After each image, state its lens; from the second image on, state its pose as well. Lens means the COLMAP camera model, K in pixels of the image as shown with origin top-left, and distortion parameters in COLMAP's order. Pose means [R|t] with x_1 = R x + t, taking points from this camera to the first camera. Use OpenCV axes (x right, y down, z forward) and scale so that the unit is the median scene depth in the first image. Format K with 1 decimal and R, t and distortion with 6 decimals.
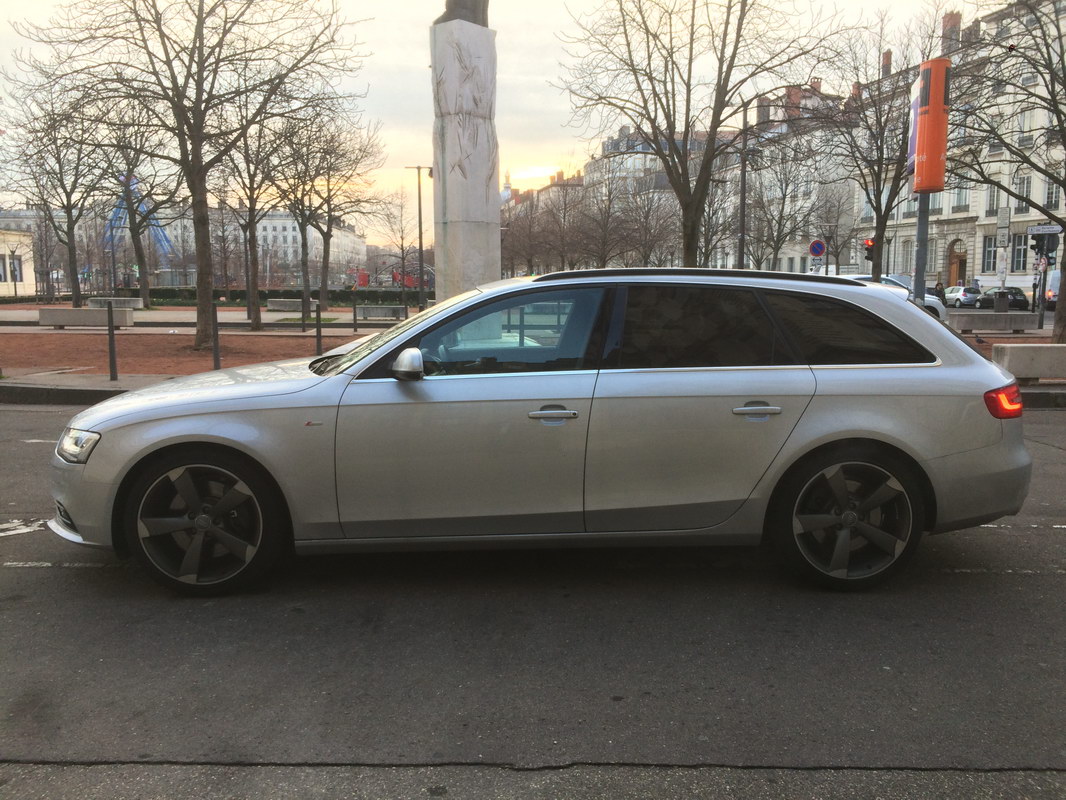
lens RADIAL K [[895.9, 0, 528.5], [0, 895.9, 398.1], [0, 0, 1]] dist [0.077639, -0.093155]
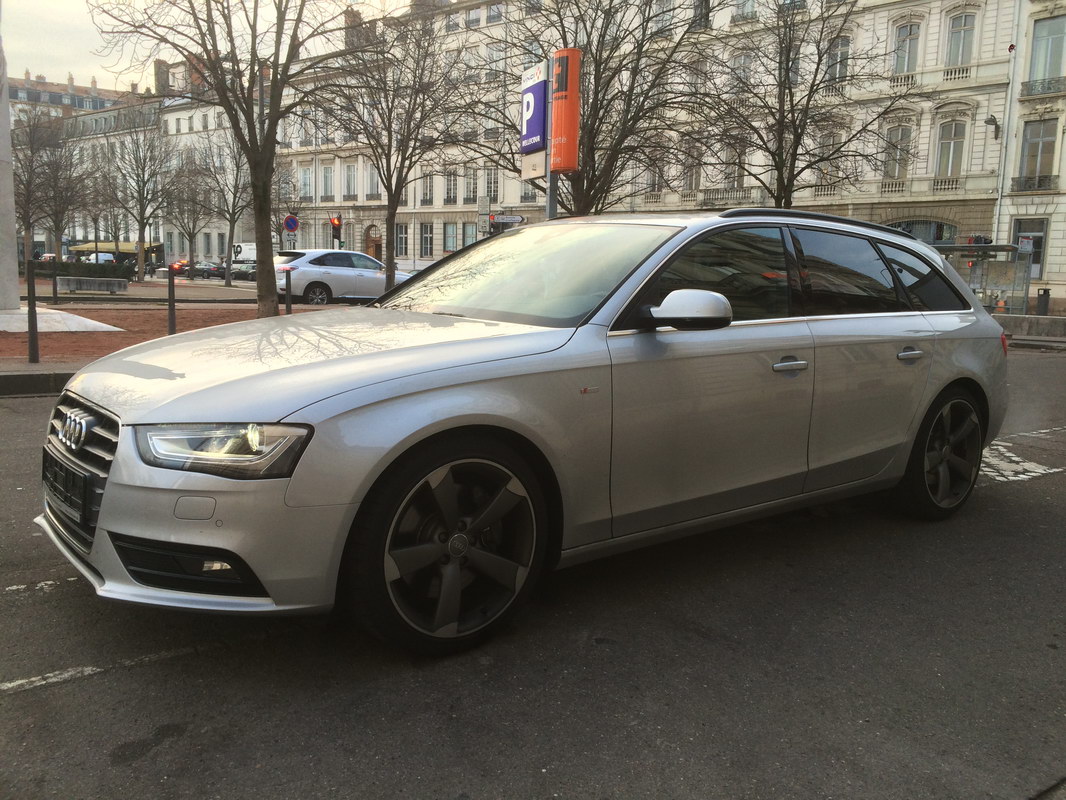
lens RADIAL K [[909.1, 0, 533.0], [0, 909.1, 400.0], [0, 0, 1]] dist [0.041229, -0.003433]
pose [[0.803289, -0.057995, 0.592759, -0.654378], [0.044488, 0.998310, 0.037384, 0.005698], [-0.593925, -0.003659, 0.804512, 0.383565]]
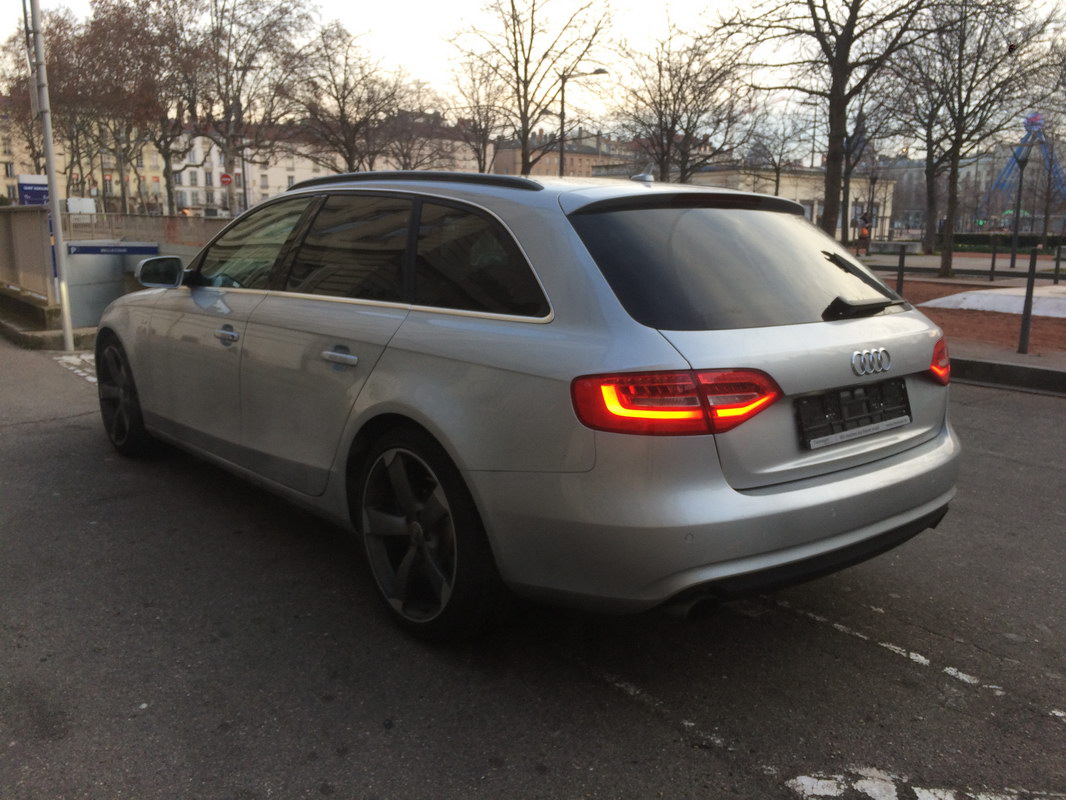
lens RADIAL K [[889.8, 0, 533.0], [0, 889.8, 400.0], [0, 0, 1]] dist [0.113875, -0.090251]
pose [[0.623893, 0.152058, -0.766574, 0.863536], [-0.107536, 0.988262, 0.108512, -0.047035], [0.774076, 0.014735, 0.632921, 0.598706]]
